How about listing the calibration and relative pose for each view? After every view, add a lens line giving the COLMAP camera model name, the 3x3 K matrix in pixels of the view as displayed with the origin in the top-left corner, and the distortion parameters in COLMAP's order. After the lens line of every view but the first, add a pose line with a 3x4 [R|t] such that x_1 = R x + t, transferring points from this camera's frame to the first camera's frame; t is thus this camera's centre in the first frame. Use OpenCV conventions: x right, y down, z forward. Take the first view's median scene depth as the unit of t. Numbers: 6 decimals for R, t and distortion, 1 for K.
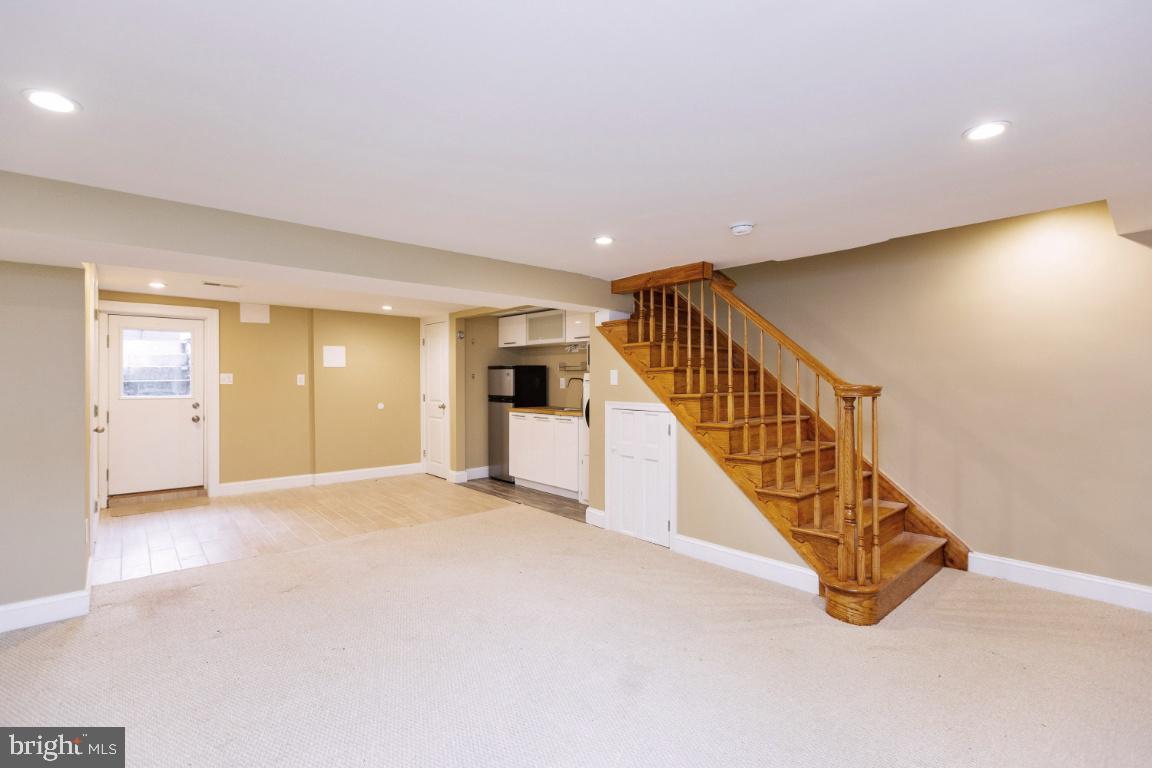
lens RADIAL K [[516.5, 0, 569.6], [0, 516.5, 382.5], [0, 0, 1]] dist [0.004924, -0.000552]
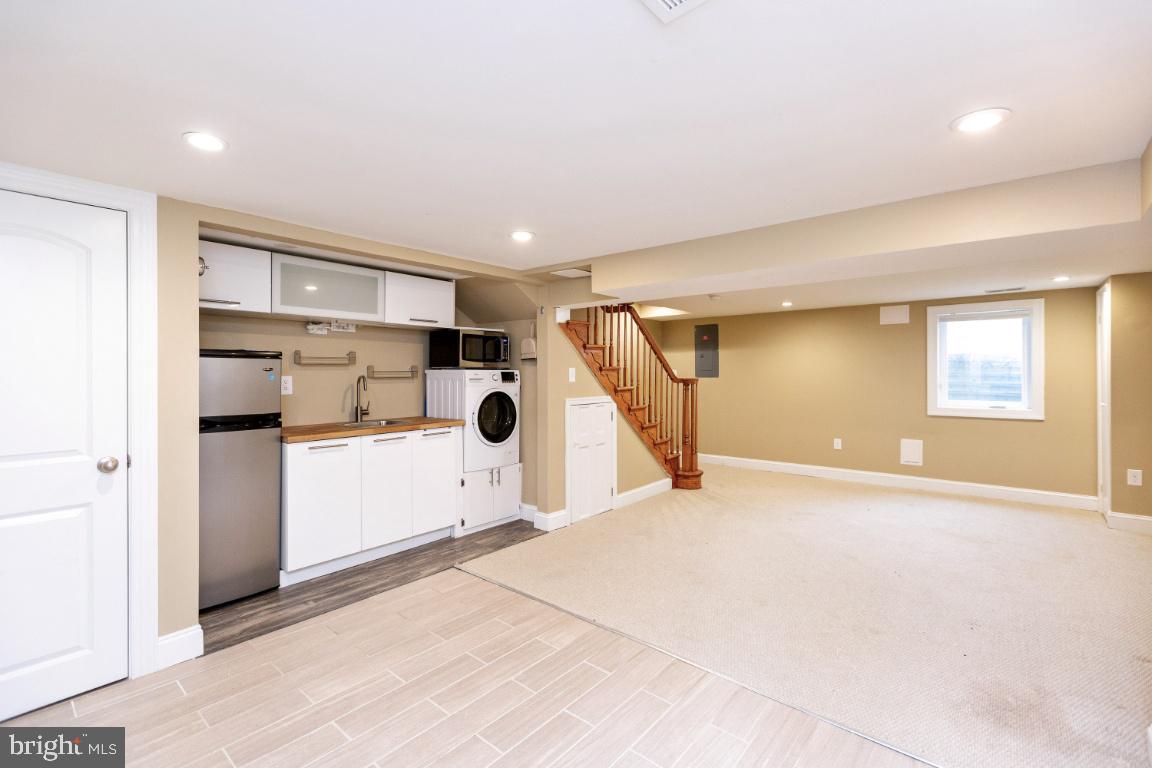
lens RADIAL K [[516.5, 0, 571.7], [0, 516.5, 376.3], [0, 0, 1]] dist [0.004924, -0.000552]
pose [[-0.150486, -0.004928, 0.988600, -0.942524], [0.011102, 0.999916, 0.006675, -0.013883], [-0.988550, 0.011980, -0.150418, 1.160457]]
